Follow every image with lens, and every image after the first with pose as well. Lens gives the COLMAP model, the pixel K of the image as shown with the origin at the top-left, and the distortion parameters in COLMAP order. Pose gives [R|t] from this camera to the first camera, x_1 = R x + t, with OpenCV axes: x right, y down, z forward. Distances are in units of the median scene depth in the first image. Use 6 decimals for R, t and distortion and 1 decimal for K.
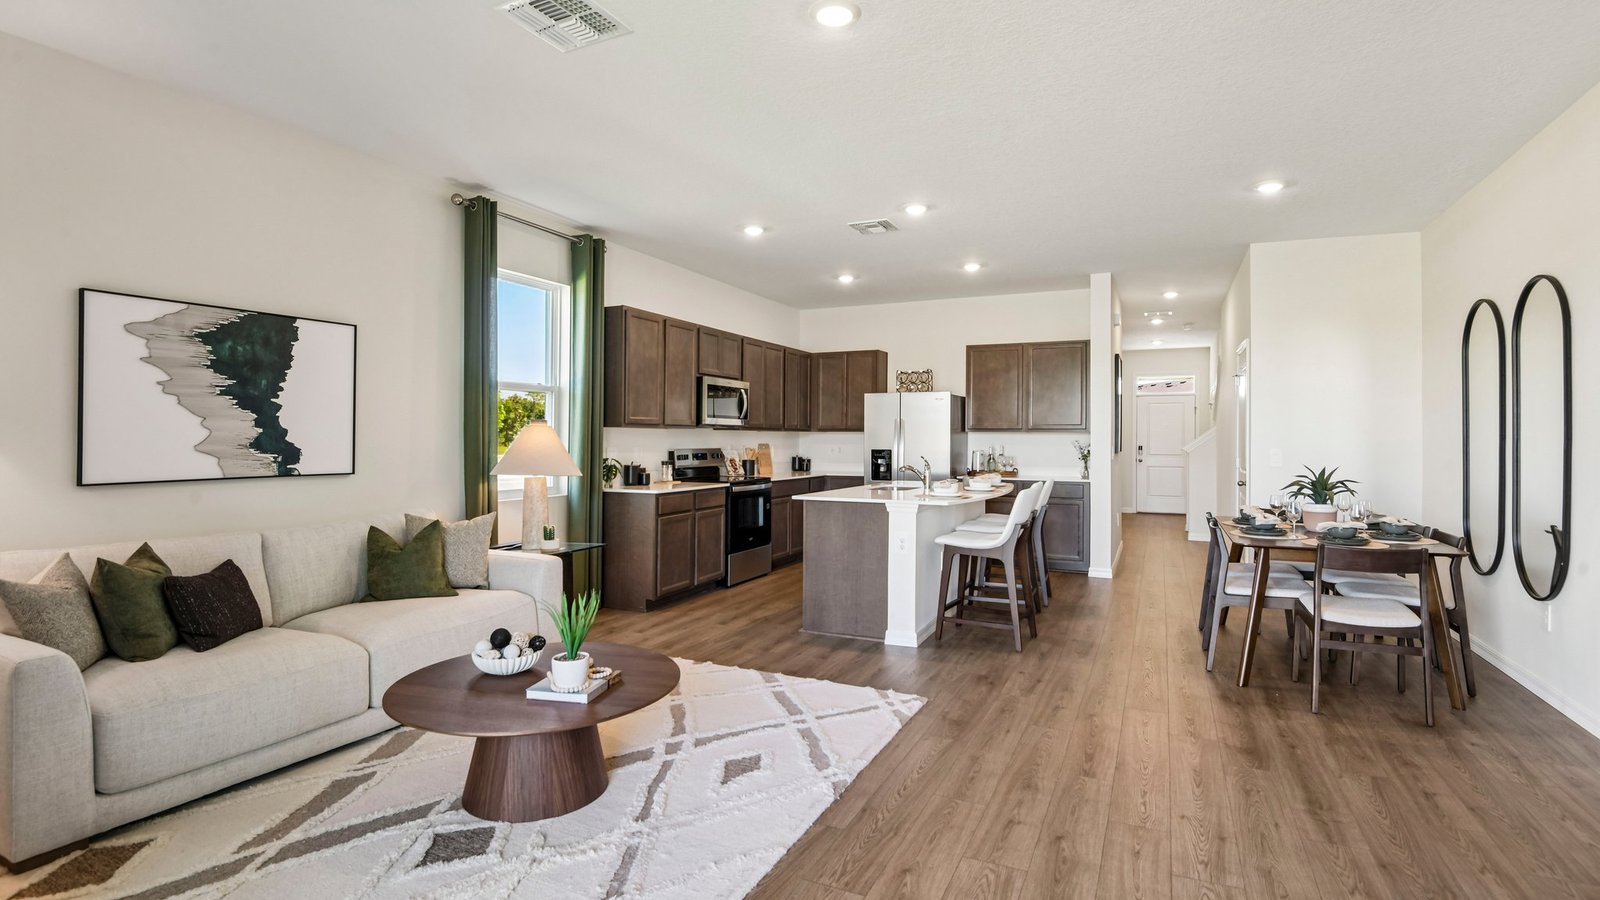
lens RADIAL K [[746.2, 0, 791.7], [0, 746.2, 452.6], [0, 0, 1]] dist [-0.024658, -0.011381]
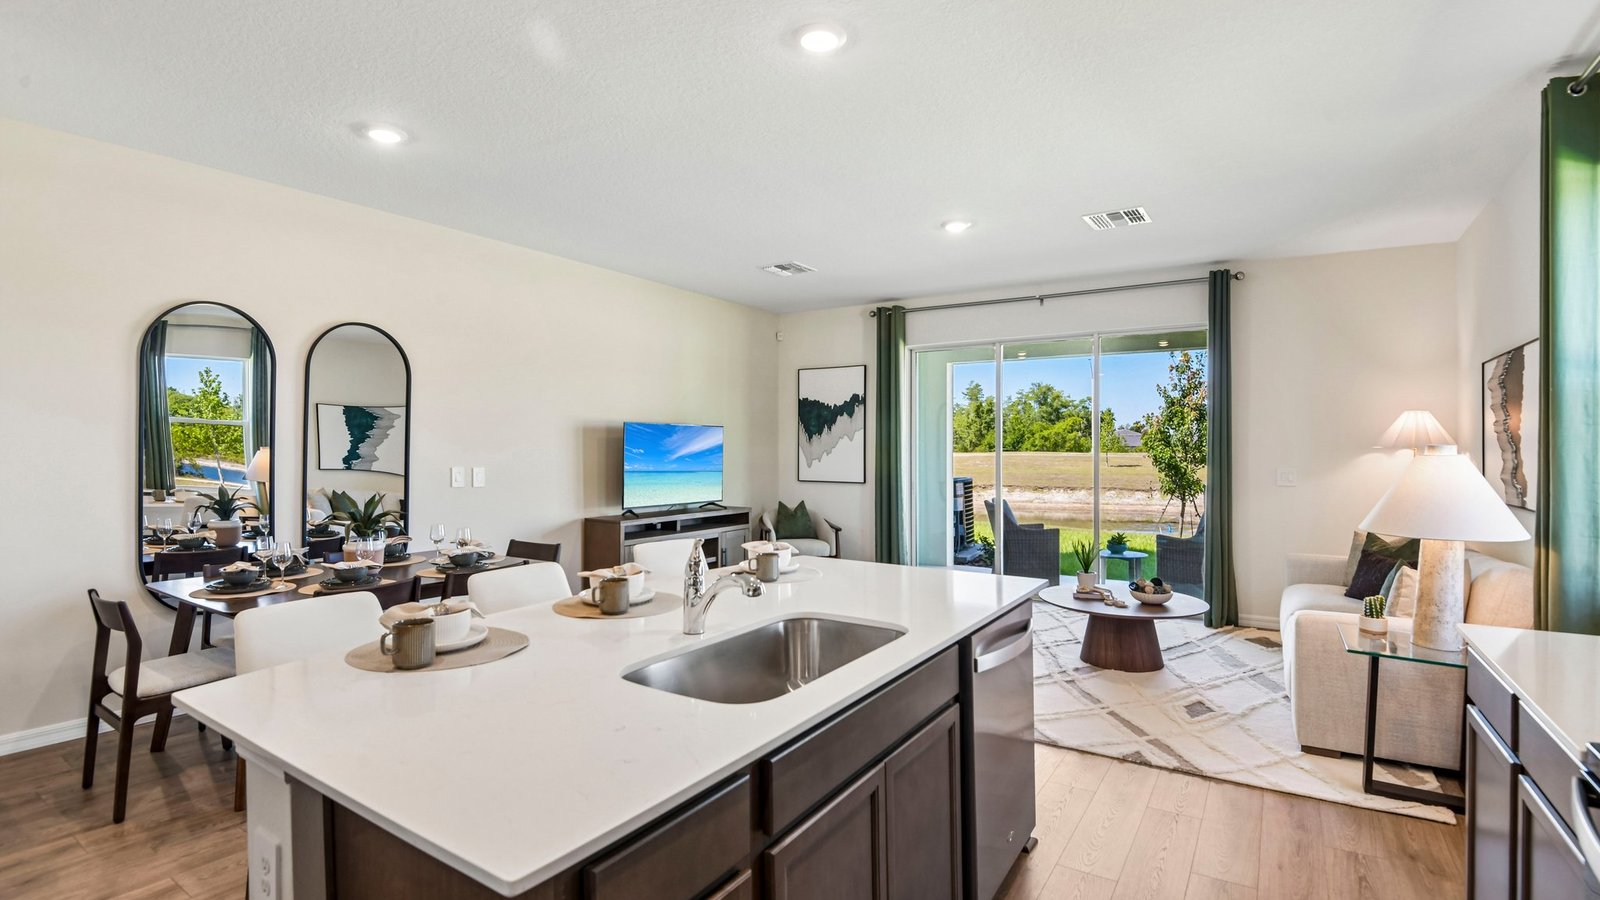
lens RADIAL K [[746.2, 0, 768.7], [0, 746.2, 436.2], [0, 0, 1]] dist [-0.024658, -0.011381]
pose [[-0.987085, 0.000660, 0.160196, 0.105006], [0.000999, 0.999997, 0.002036, -0.046106], [-0.160194, 0.002170, -0.987083, 1.447992]]
